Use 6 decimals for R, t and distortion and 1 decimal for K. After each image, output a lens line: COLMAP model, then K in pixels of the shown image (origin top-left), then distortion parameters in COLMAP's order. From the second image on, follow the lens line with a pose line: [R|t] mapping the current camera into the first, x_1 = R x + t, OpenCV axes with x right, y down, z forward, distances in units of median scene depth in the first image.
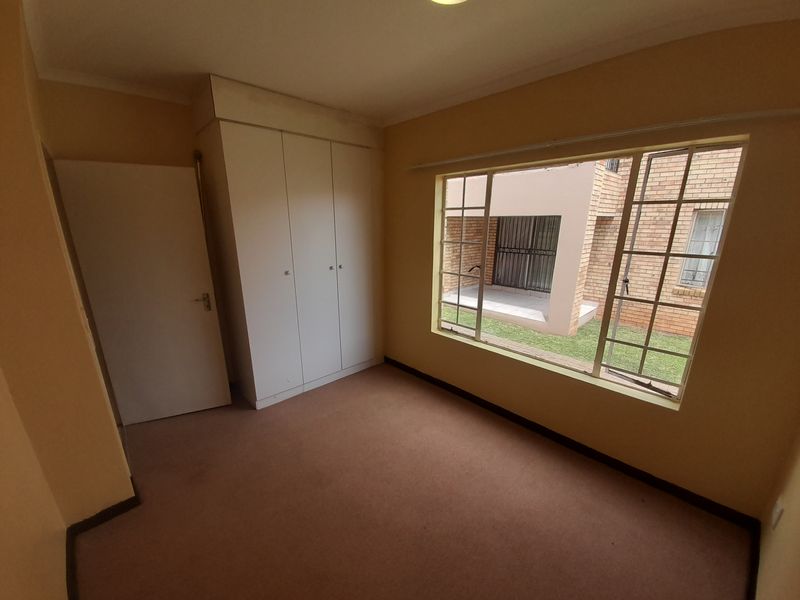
lens RADIAL K [[318.1, 0, 389.2], [0, 318.1, 314.0], [0, 0, 1]] dist [0.002319, -0.000089]
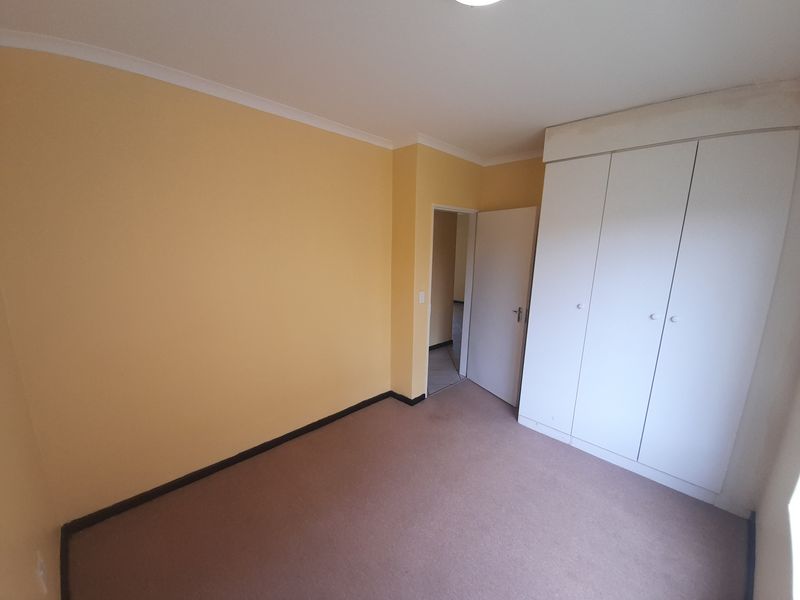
lens RADIAL K [[318.1, 0, 399.0], [0, 318.1, 307.2], [0, 0, 1]] dist [0.002319, -0.000089]
pose [[0.026929, 0.198574, -0.979716, 0.561978], [-0.293482, 0.938452, 0.182143, -0.142385], [0.955585, 0.282624, 0.083549, 0.439151]]
